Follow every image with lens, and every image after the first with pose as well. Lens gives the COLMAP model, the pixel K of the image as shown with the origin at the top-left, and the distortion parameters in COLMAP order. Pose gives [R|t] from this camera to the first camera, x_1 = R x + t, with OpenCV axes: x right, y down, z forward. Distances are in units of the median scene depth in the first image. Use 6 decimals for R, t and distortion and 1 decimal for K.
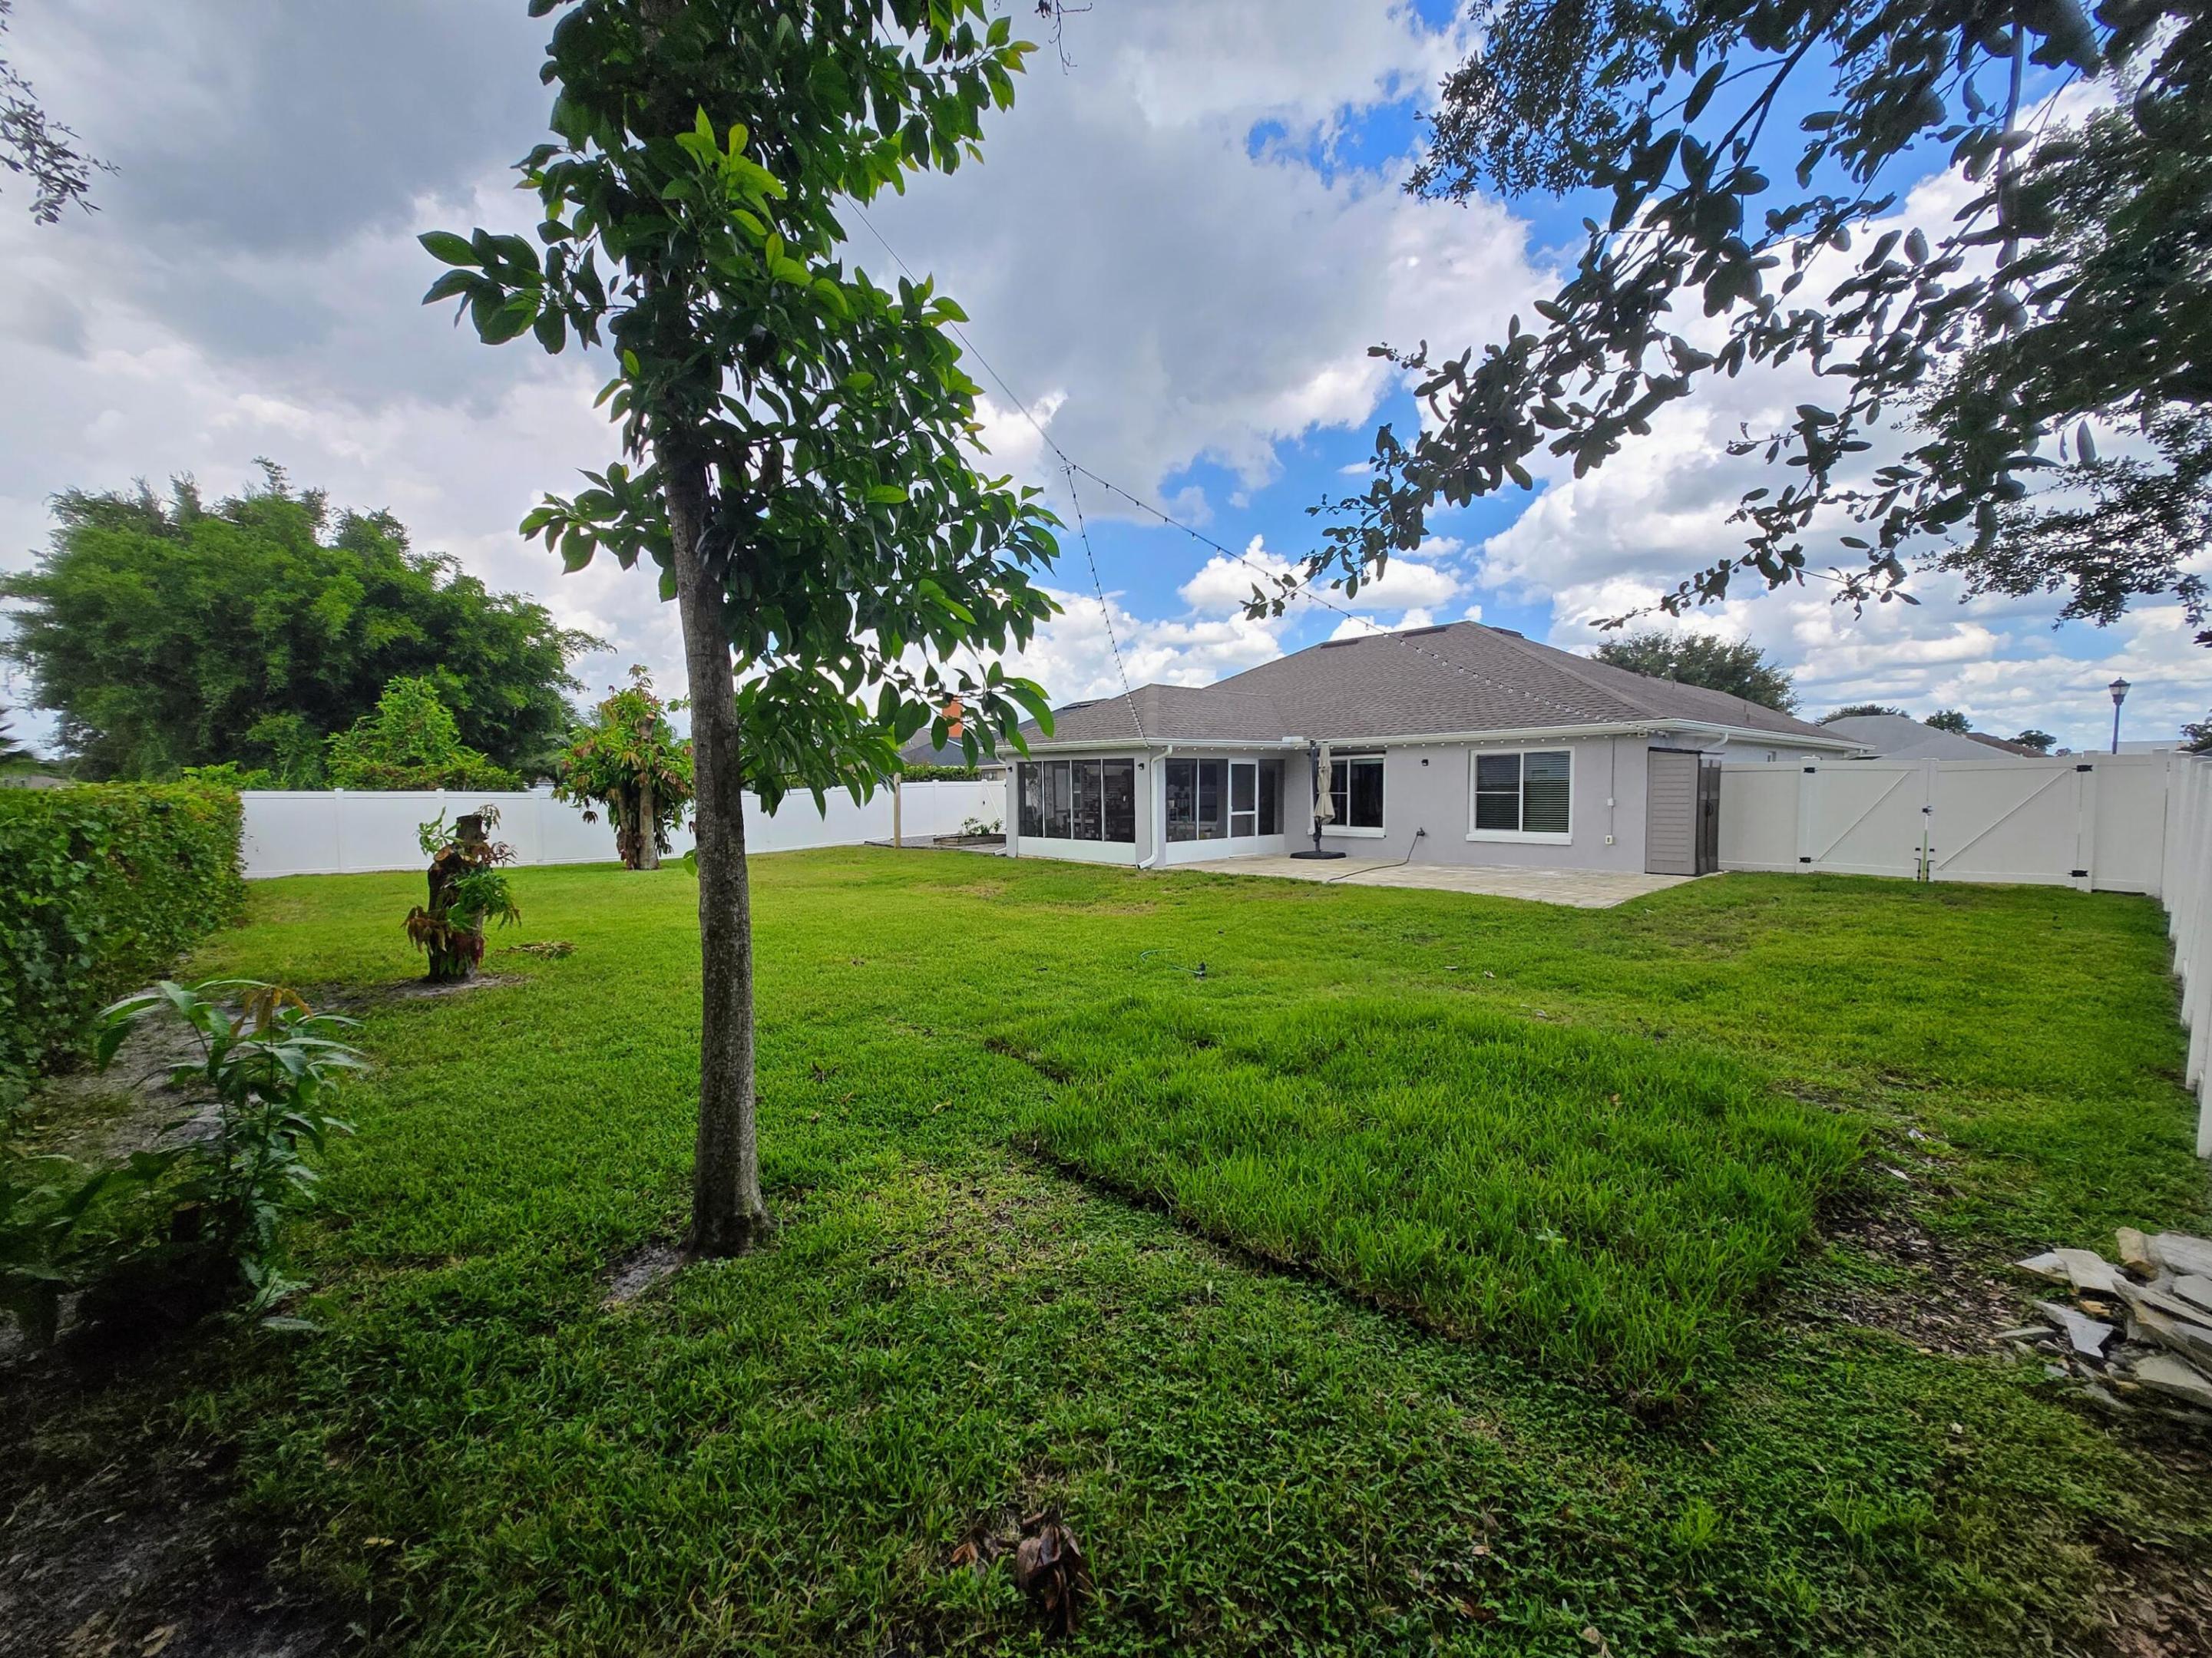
lens RADIAL K [[902.4, 0, 1106.0], [0, 902.4, 829.0], [0, 0, 1]] dist [0.000502, -0.000030]
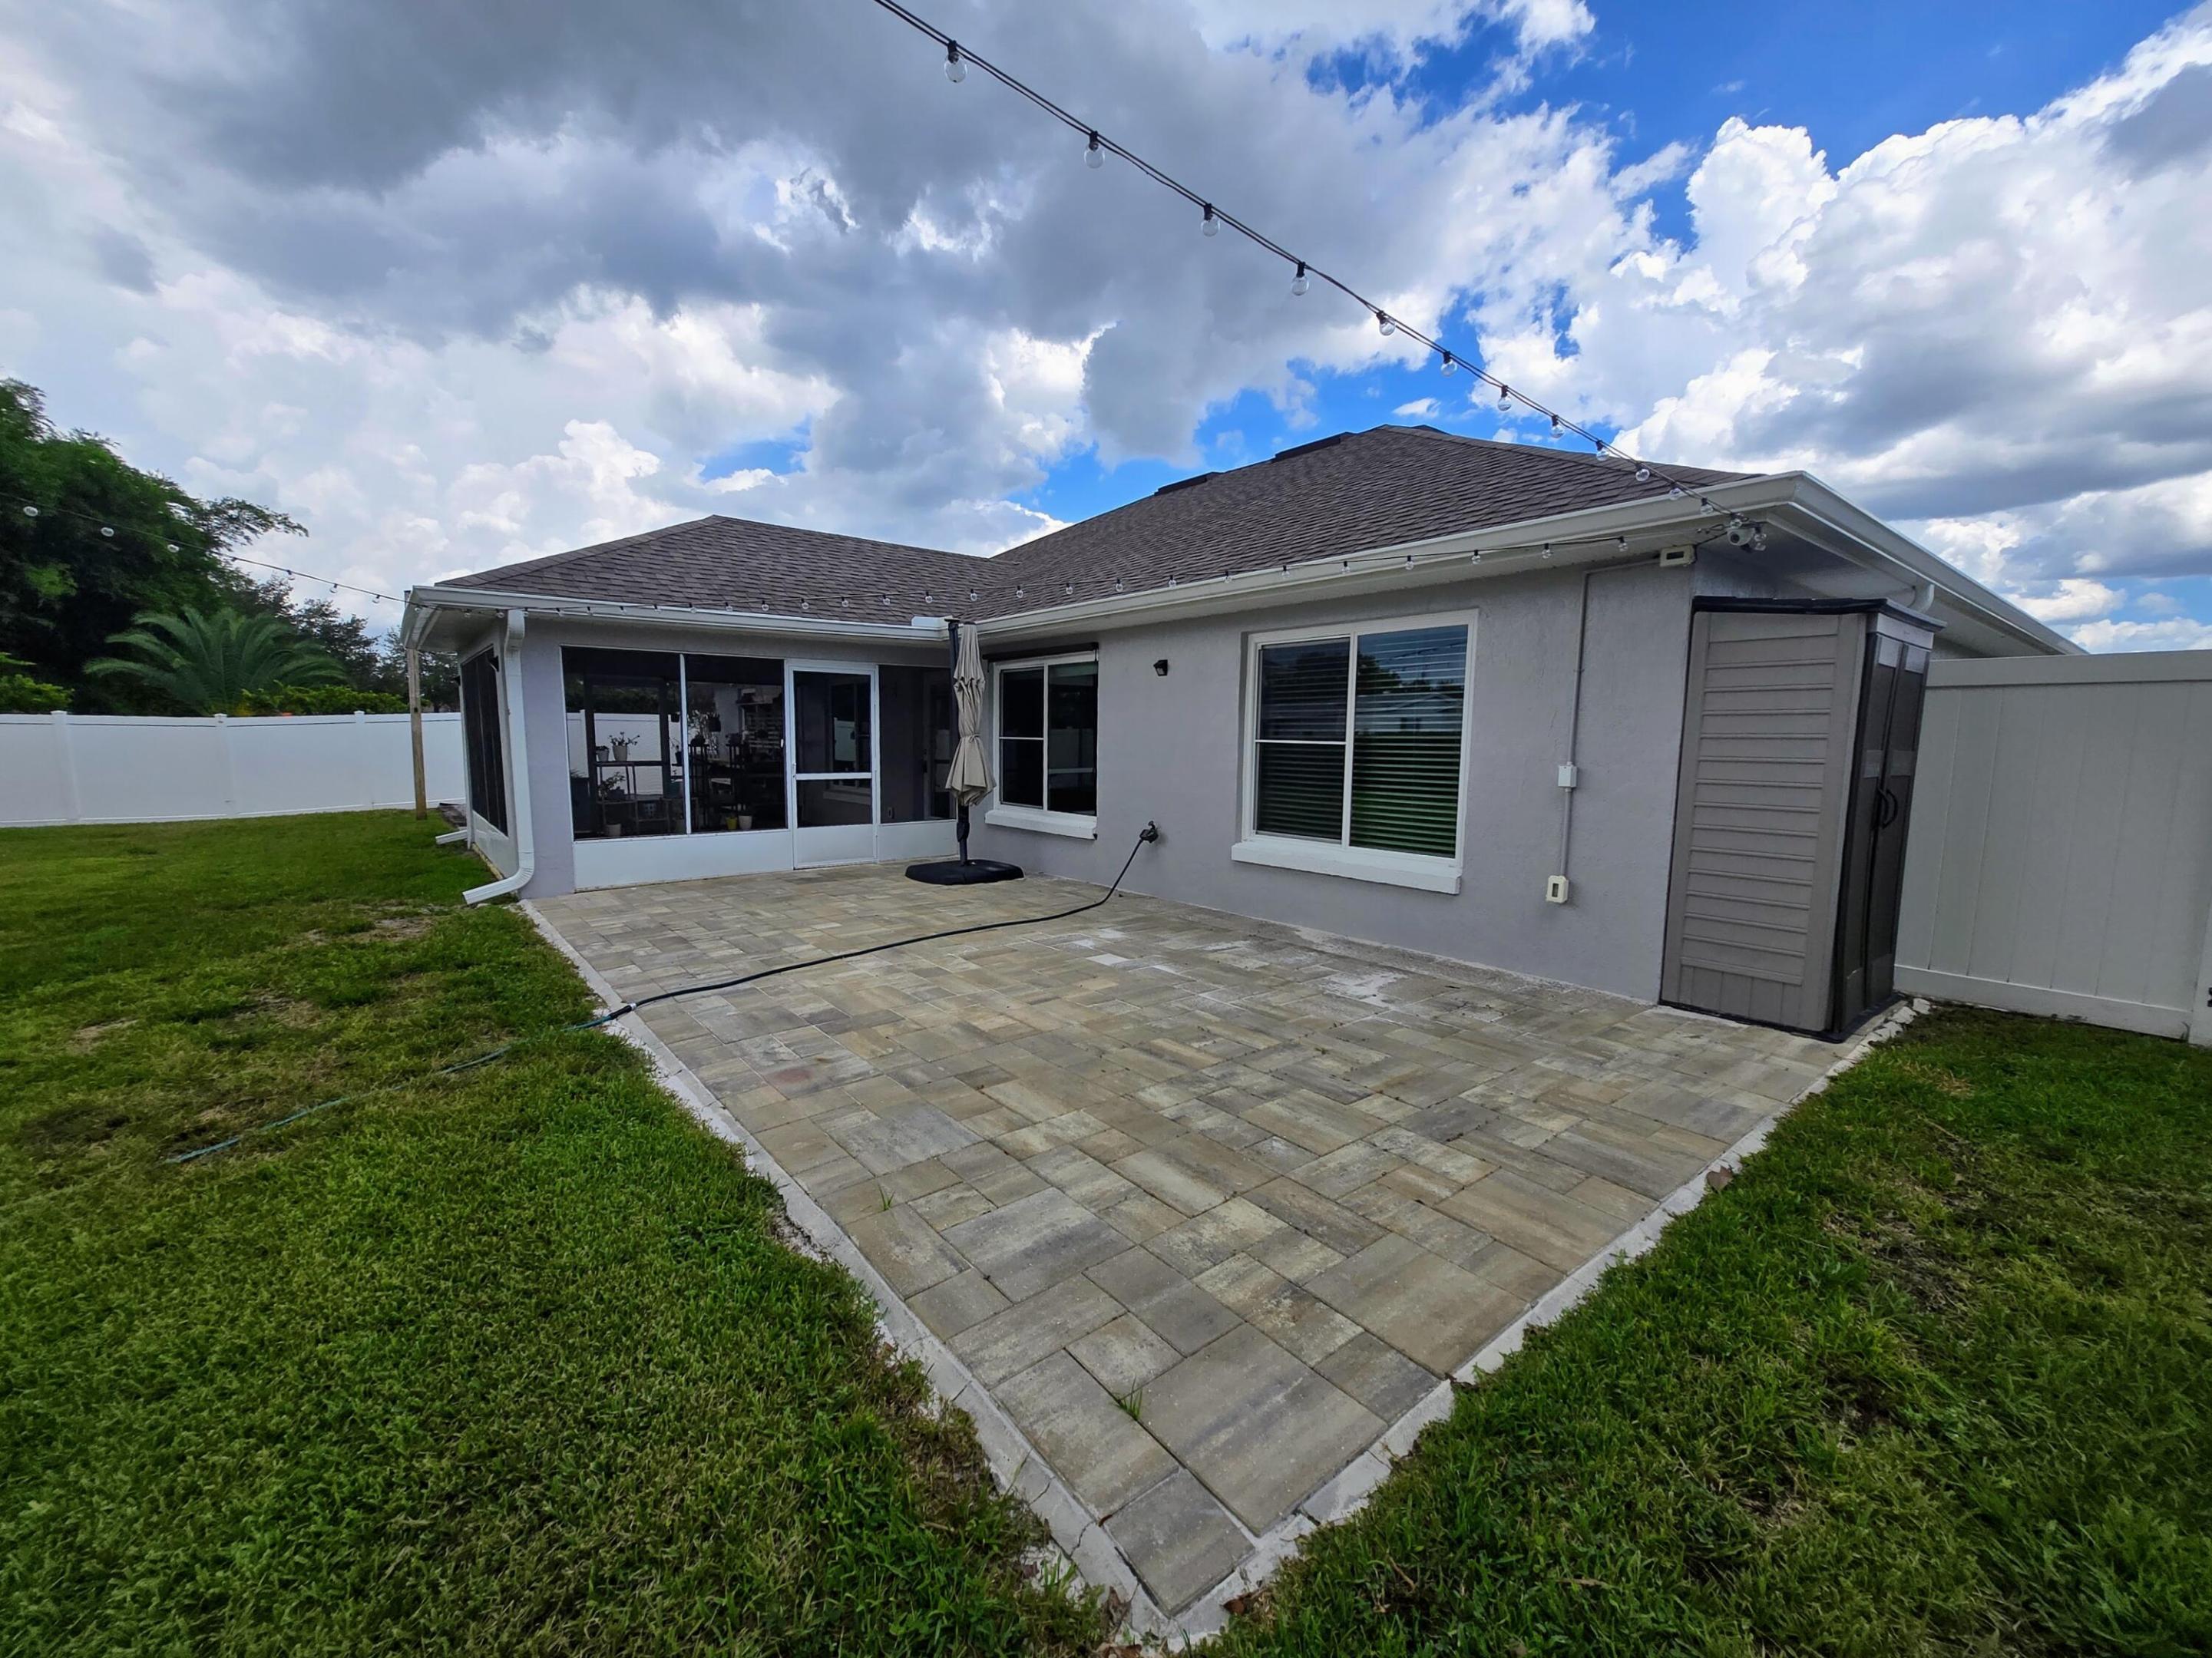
lens RADIAL K [[902.4, 0, 1106.0], [0, 902.4, 829.0], [0, 0, 1]] dist [0.000502, -0.000030]
pose [[0.998043, 0.039041, -0.048855, 0.332789], [-0.037092, 0.998504, 0.040171, -0.013717], [0.050350, -0.038280, 0.997998, 0.541444]]
